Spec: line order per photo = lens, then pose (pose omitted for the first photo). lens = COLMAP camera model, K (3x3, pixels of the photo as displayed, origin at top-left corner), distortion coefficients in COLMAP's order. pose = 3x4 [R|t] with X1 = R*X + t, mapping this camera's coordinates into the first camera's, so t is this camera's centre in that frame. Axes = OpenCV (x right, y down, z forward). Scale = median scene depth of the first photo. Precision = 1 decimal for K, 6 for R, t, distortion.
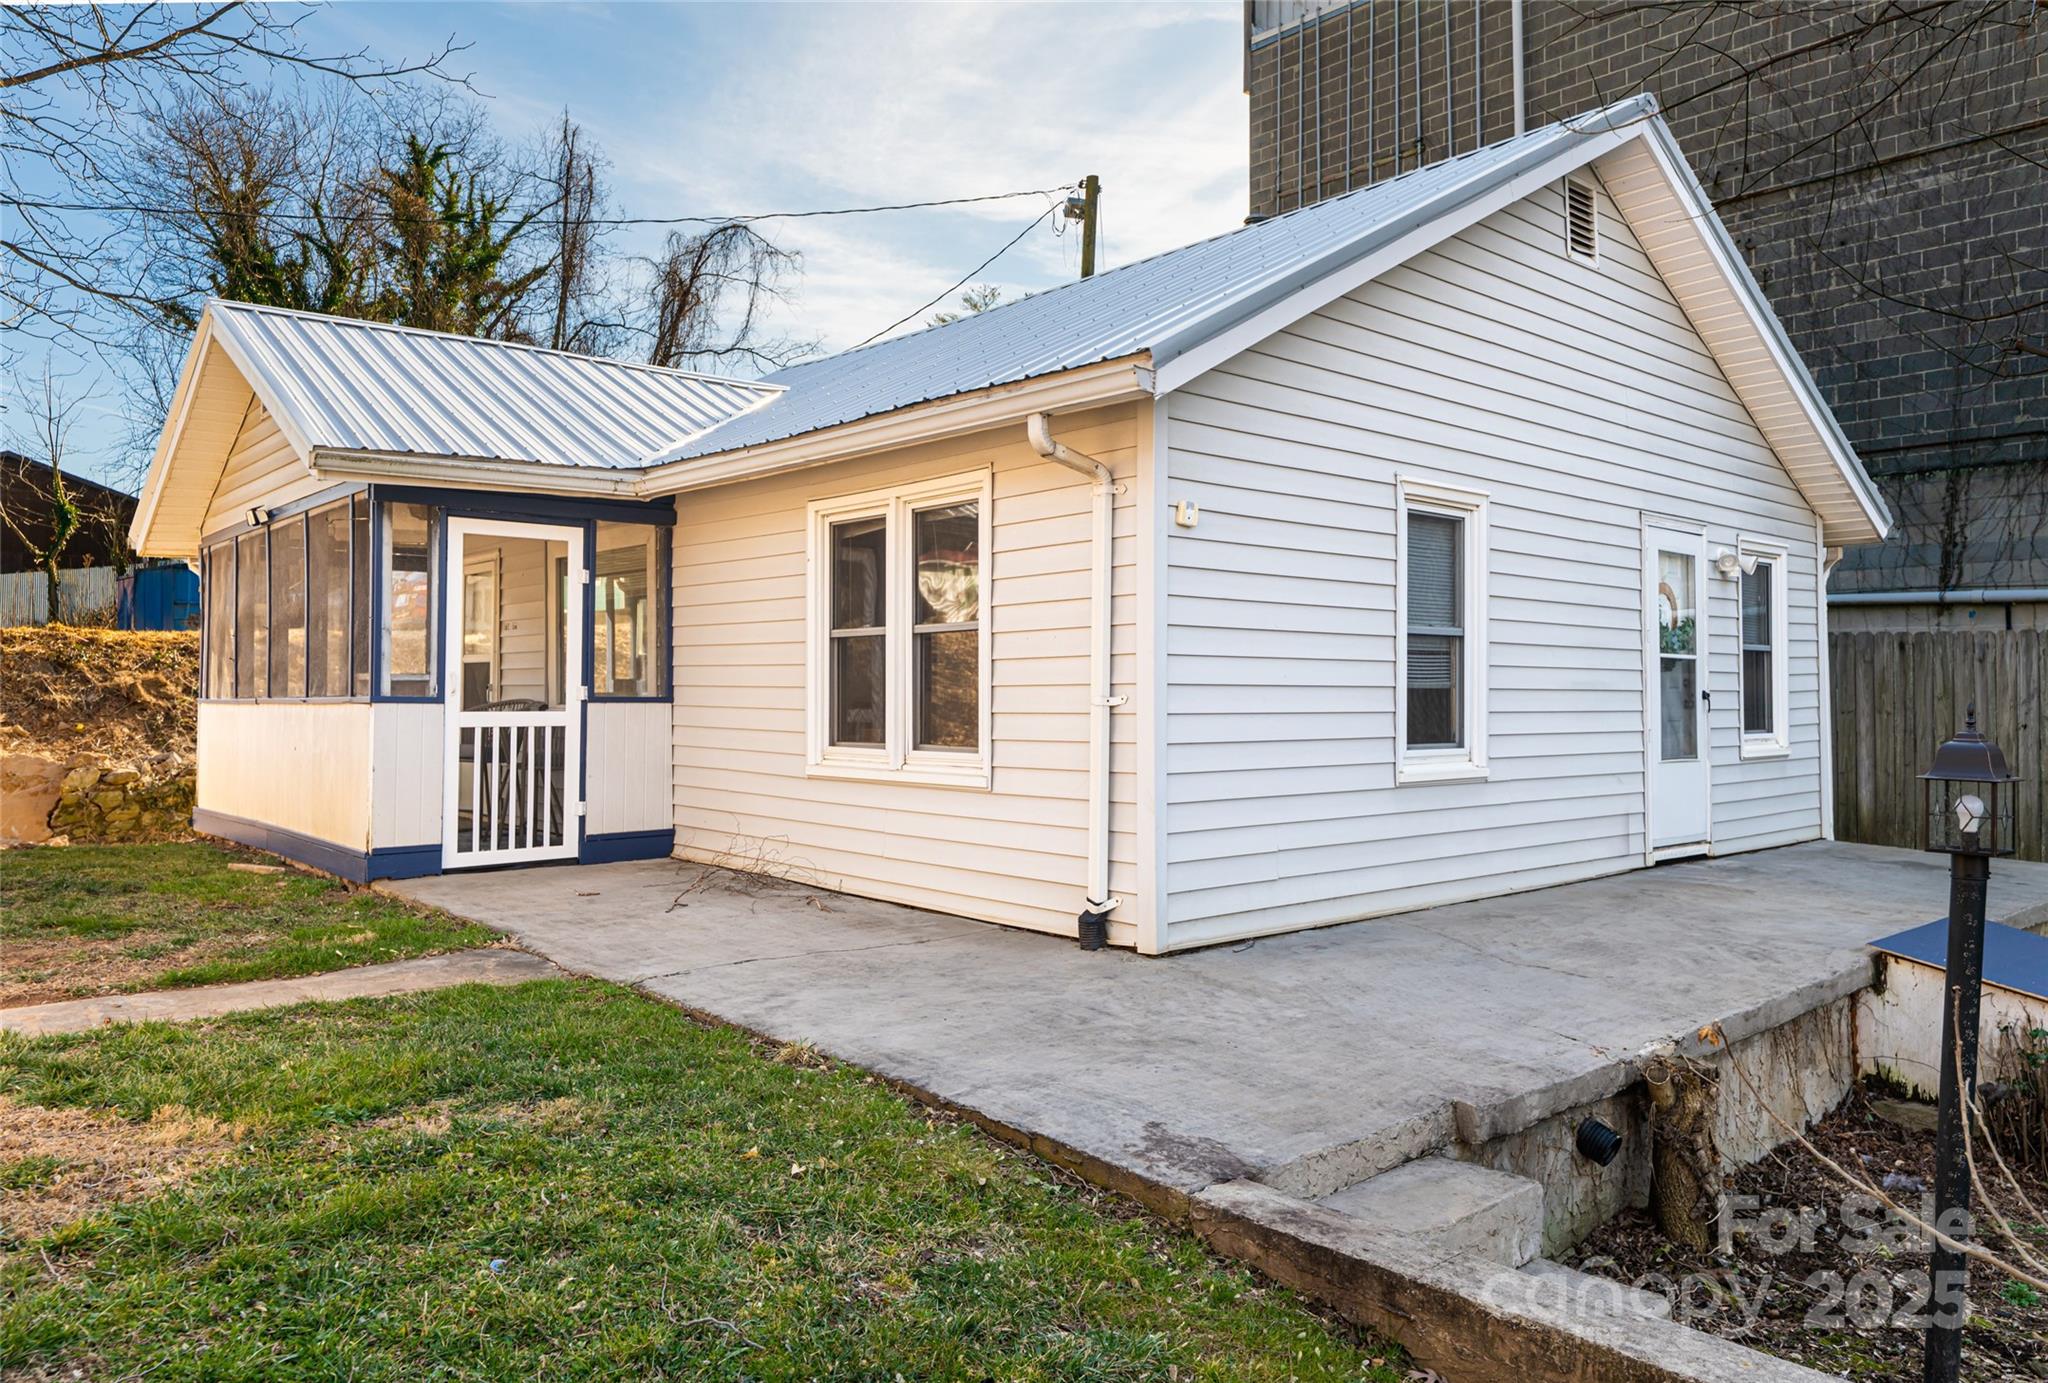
lens RADIAL K [[1351.2, 0, 1051.3], [0, 1351.2, 652.1], [0, 0, 1]] dist [-0.003347, -0.001137]
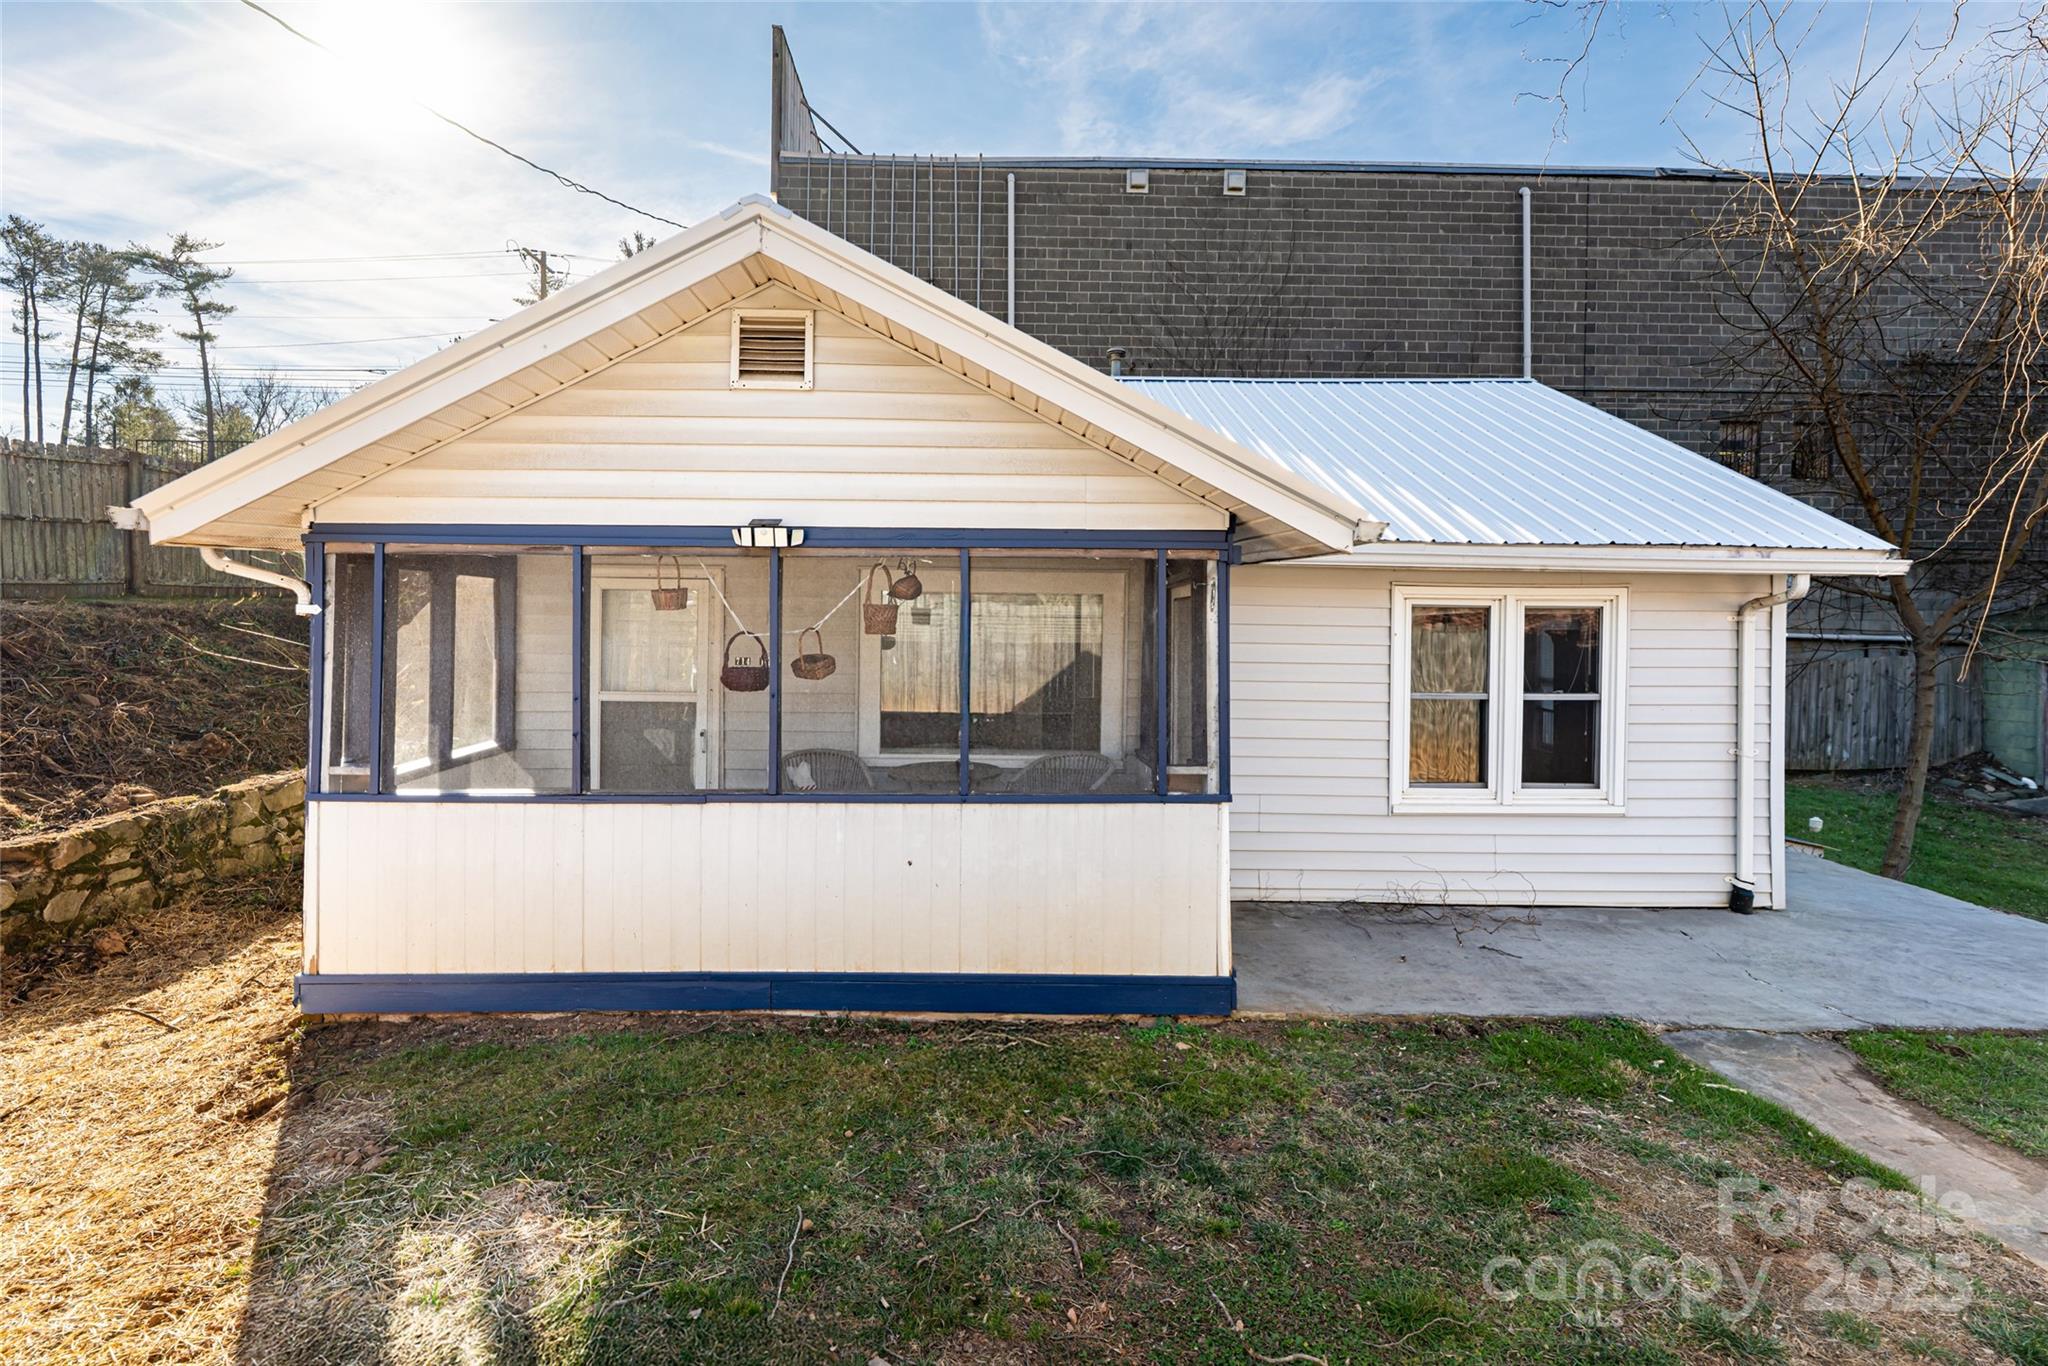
lens RADIAL K [[911.3, 0, 998.2], [0, 911.3, 636.7], [0, 0, 1]] dist [0.001192, -0.000007]
pose [[0.670890, -0.000487, 0.741557, -0.539760], [-0.031658, 0.999069, 0.029297, -0.041933], [-0.740881, -0.043131, 0.670250, 0.382292]]
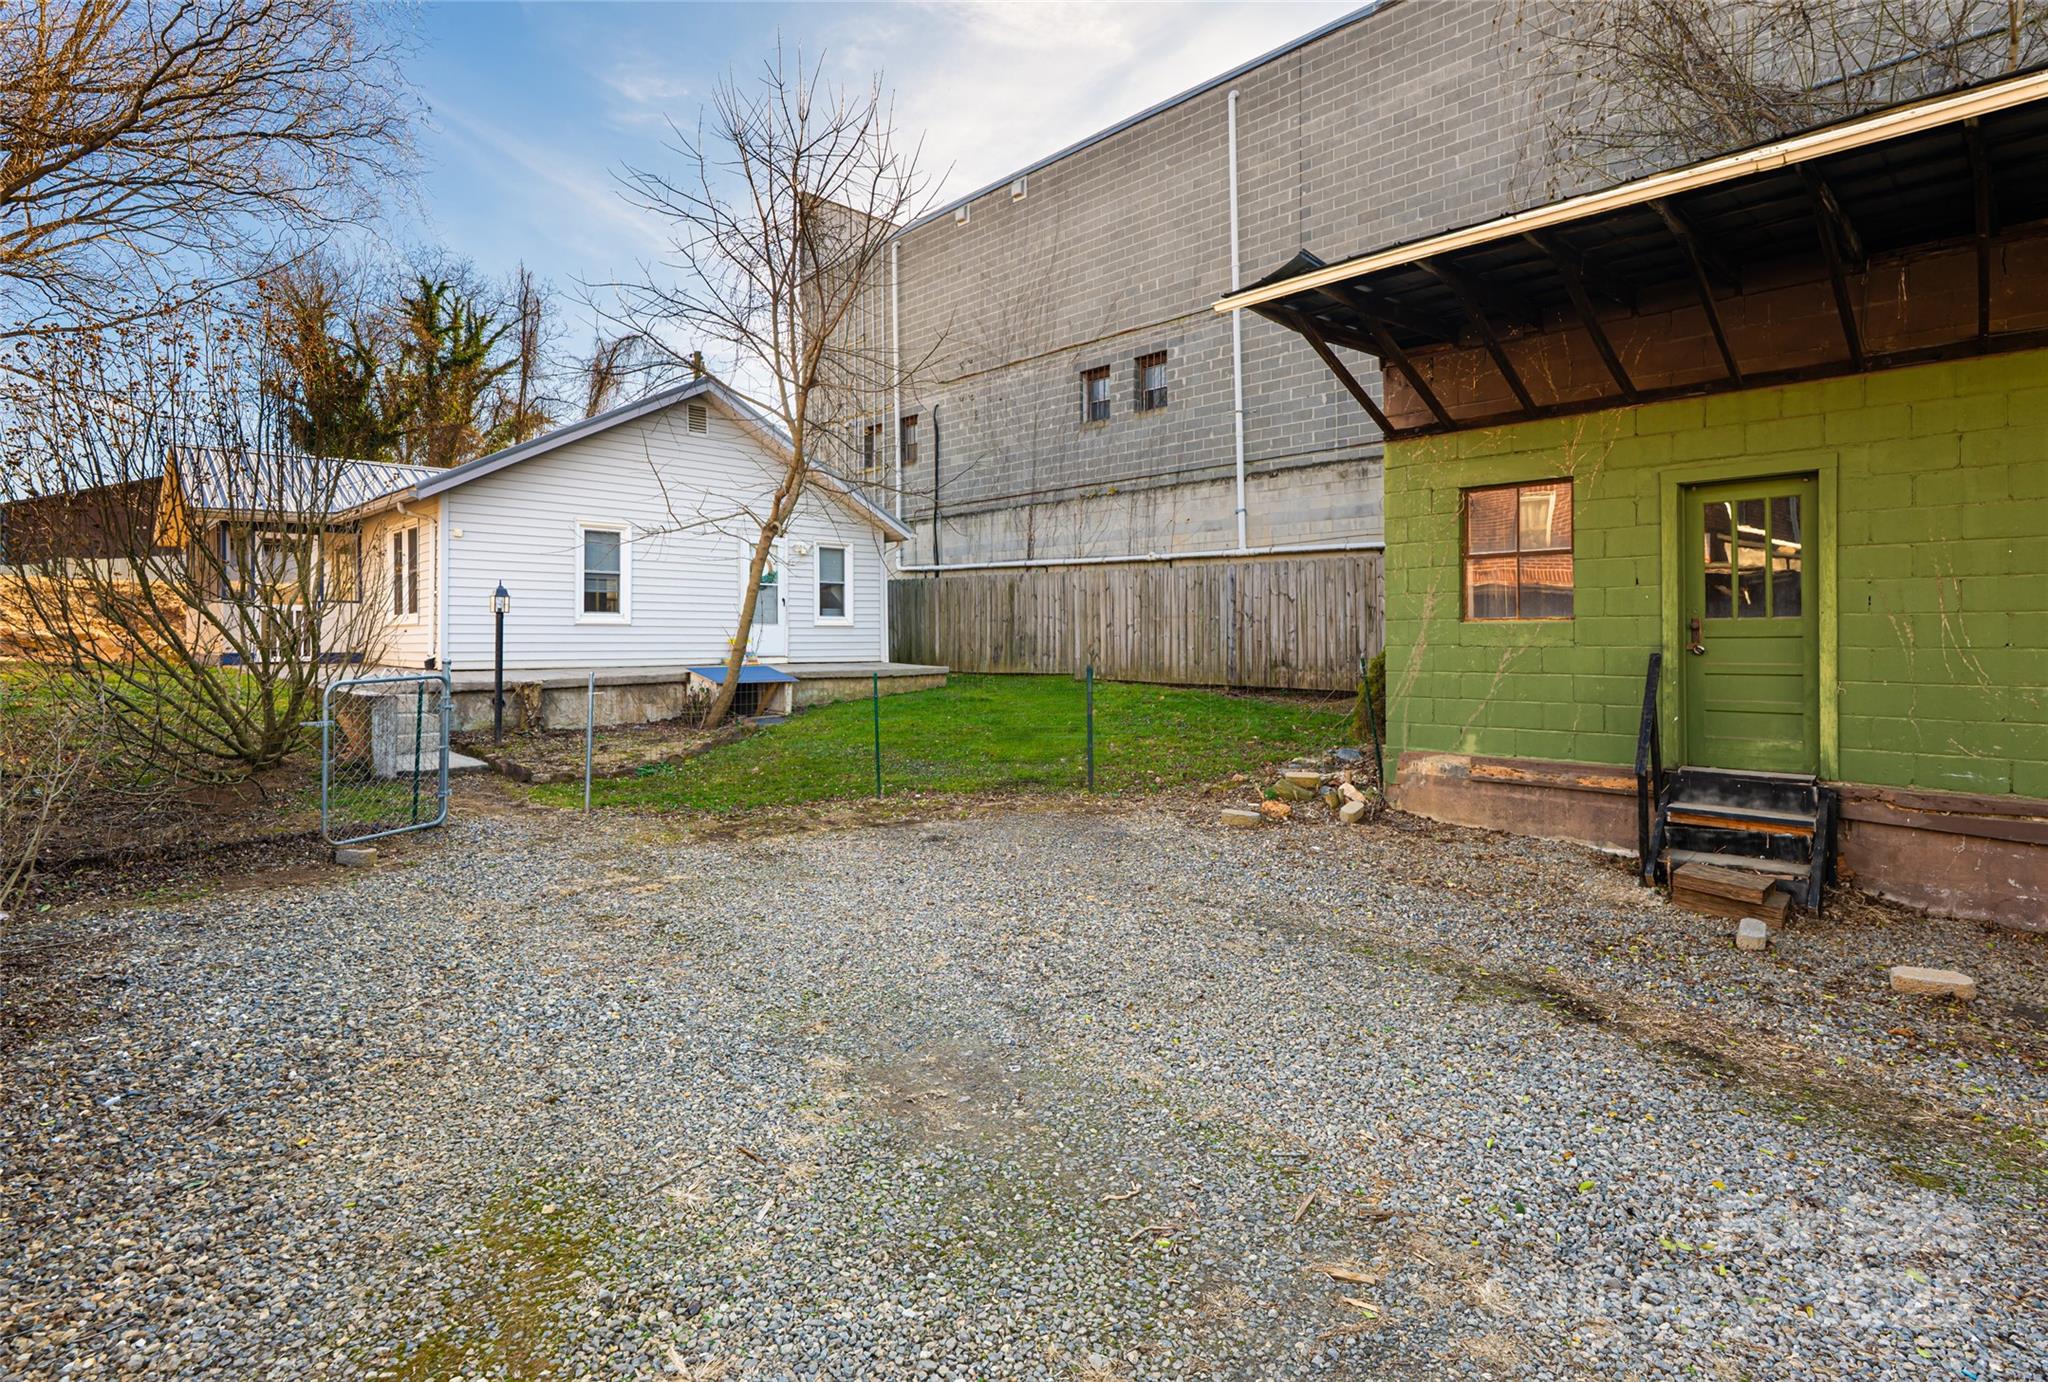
lens RADIAL K [[926.4, 0, 989.2], [0, 926.4, 635.1], [0, 0, 1]] dist [-0.010210, 0.000232]
pose [[0.998244, -0.006558, 0.058865, 0.507298], [0.004941, 0.999608, 0.027569, 0.034601], [-0.059022, -0.027229, 0.997885, -0.516245]]
